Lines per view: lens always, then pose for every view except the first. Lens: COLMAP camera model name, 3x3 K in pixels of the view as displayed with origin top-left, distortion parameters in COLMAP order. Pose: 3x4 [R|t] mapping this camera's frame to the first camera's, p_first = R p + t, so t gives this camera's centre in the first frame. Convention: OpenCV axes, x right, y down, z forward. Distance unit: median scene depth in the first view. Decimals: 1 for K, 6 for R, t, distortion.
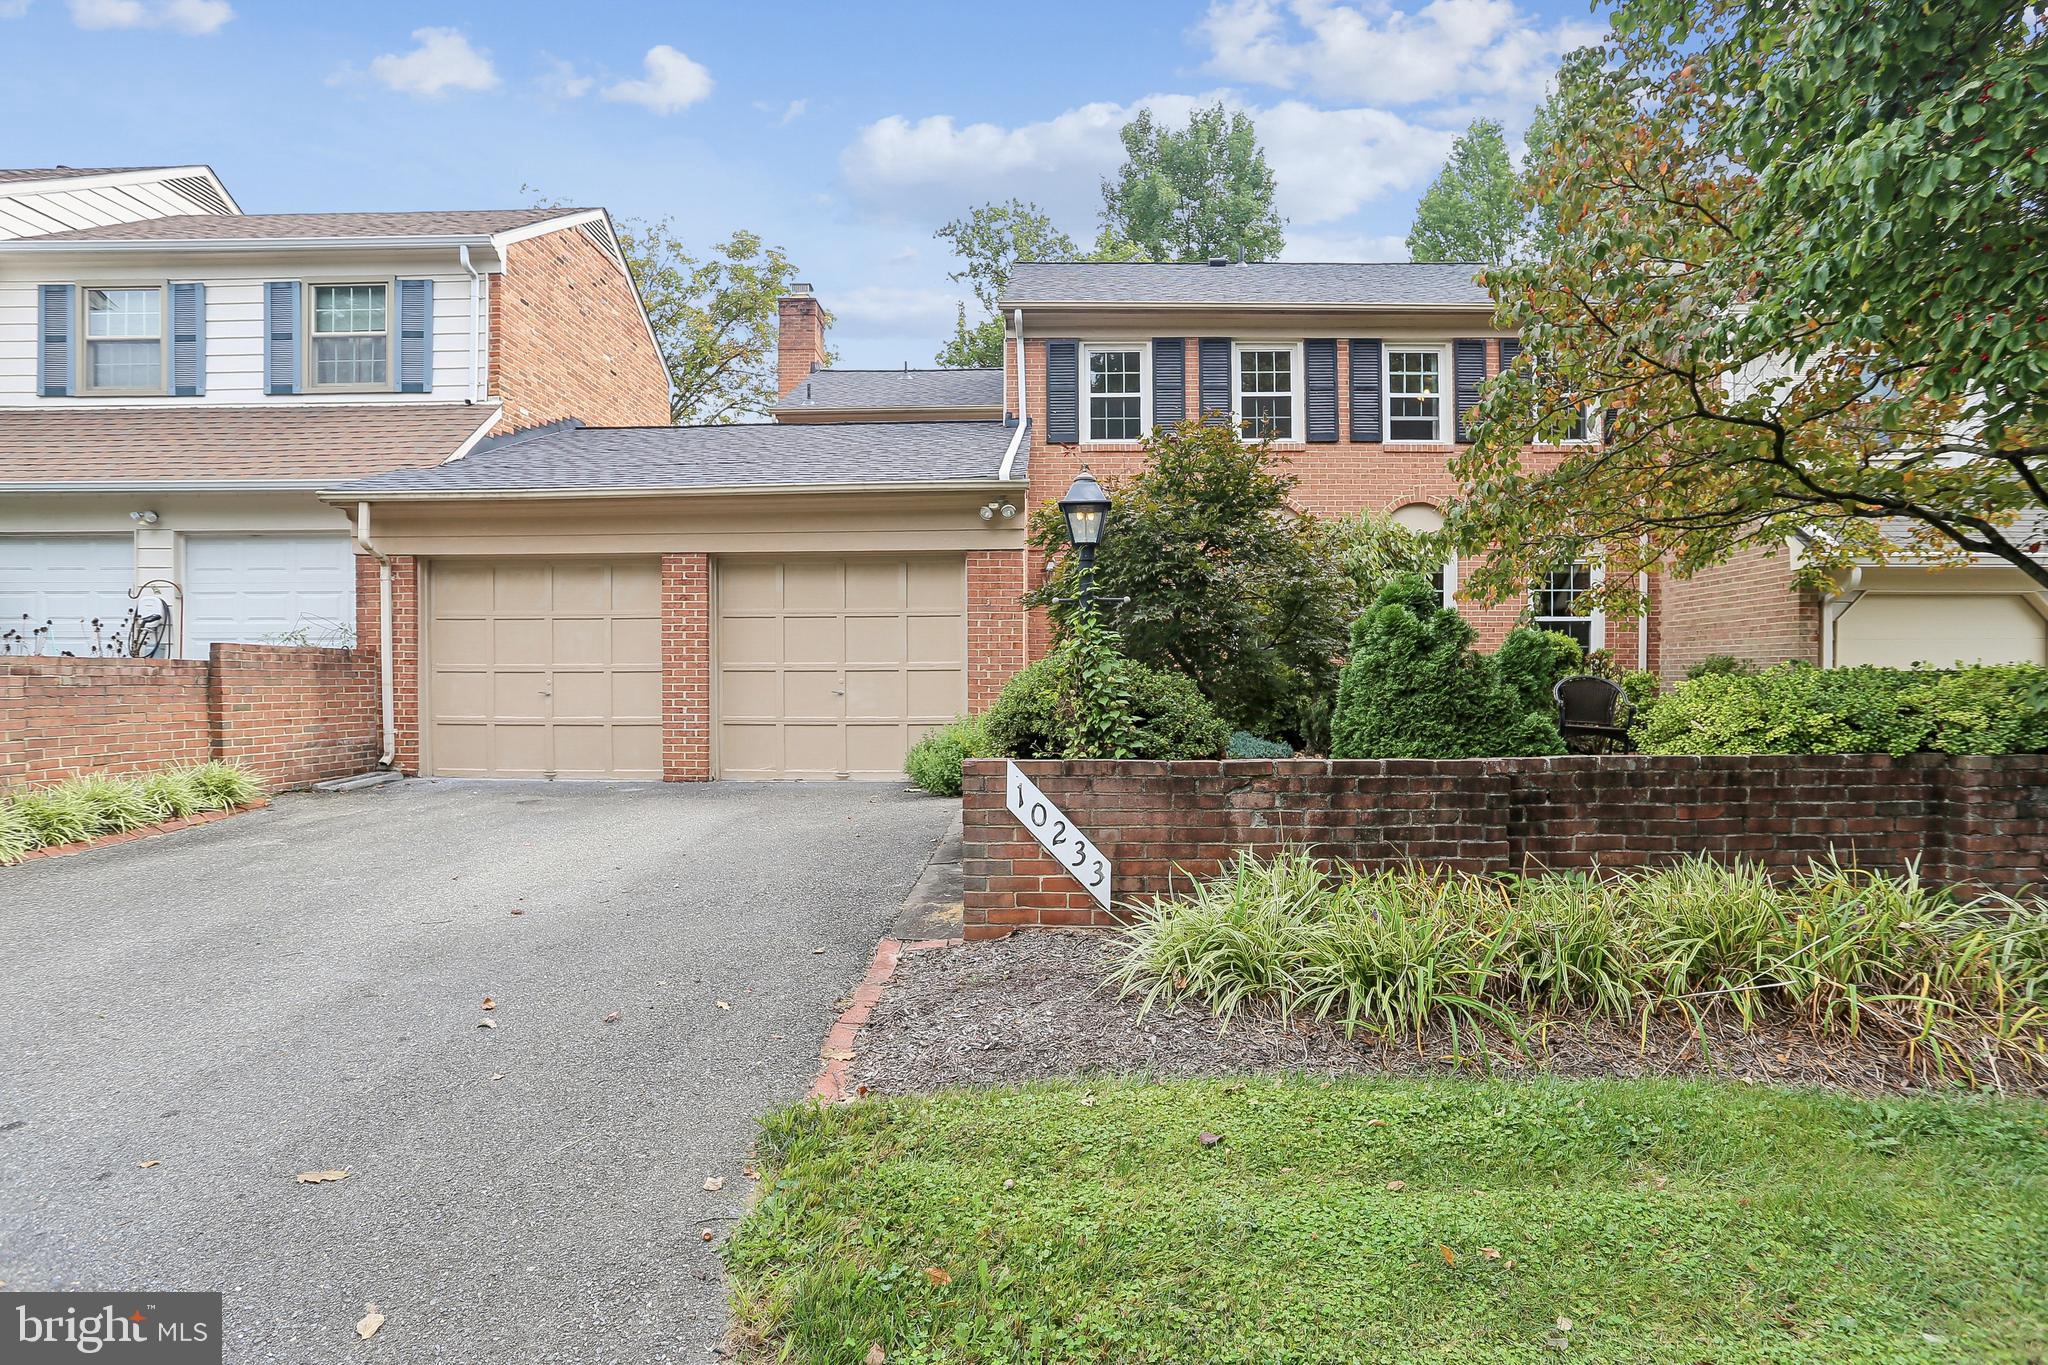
lens RADIAL K [[1021.4, 0, 1026.5], [0, 1021.4, 604.7], [0, 0, 1]] dist [-0.034378, 0.000027]
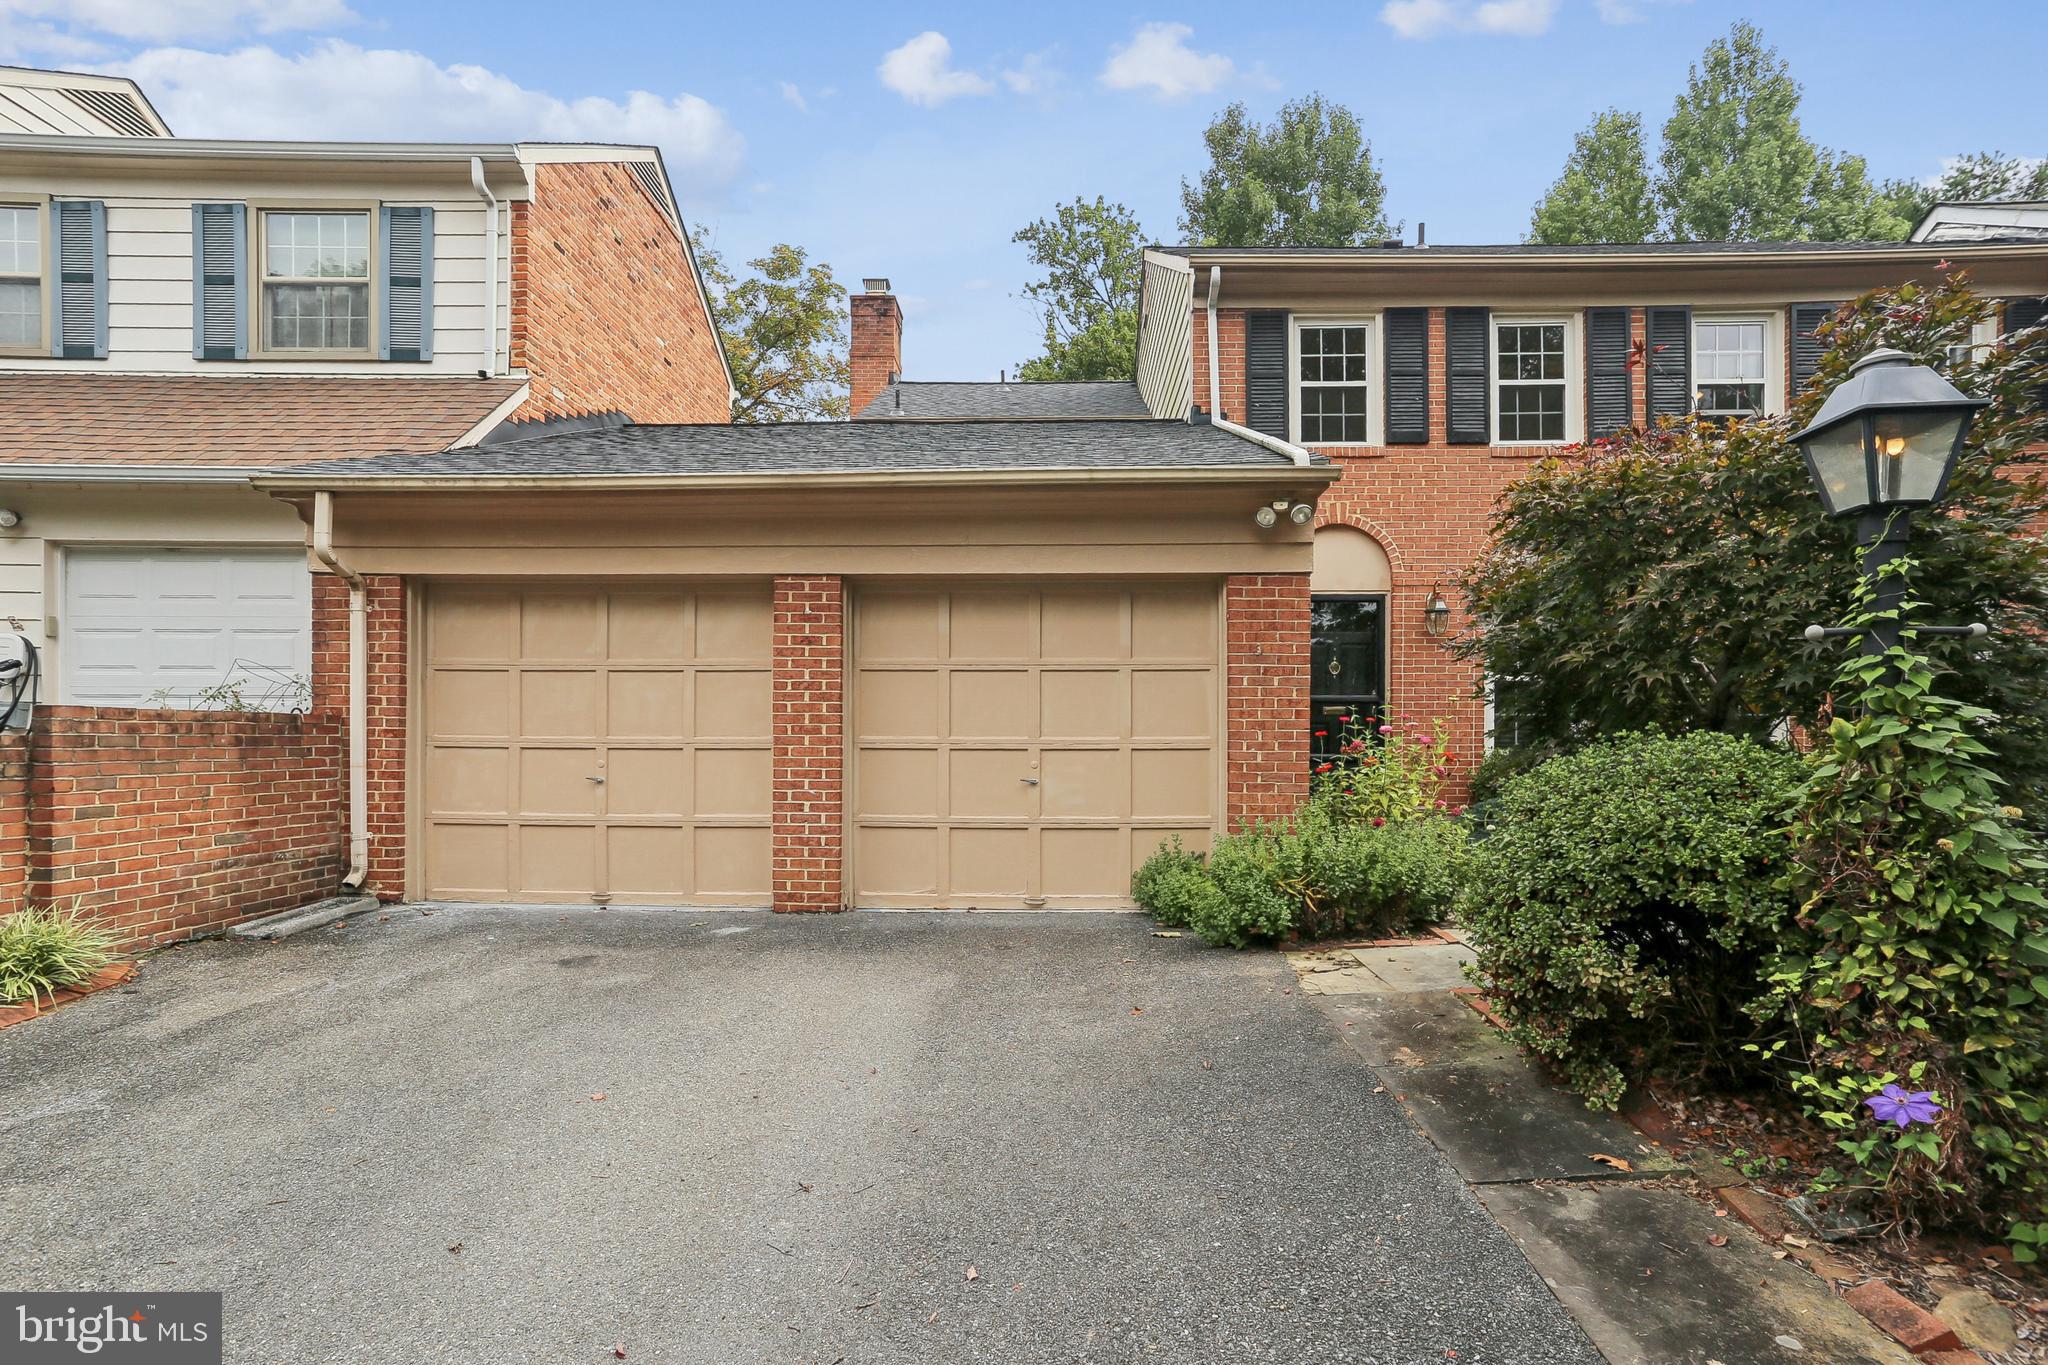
lens RADIAL K [[1009.9, 0, 1023.5], [0, 1009.9, 651.8], [0, 0, 1]] dist [0.011323, 0.000296]
pose [[0.999942, 0.007764, -0.007486, -0.174135], [-0.007833, 0.999926, -0.009281, 0.005226], [0.007413, 0.009339, 0.999929, 0.304375]]
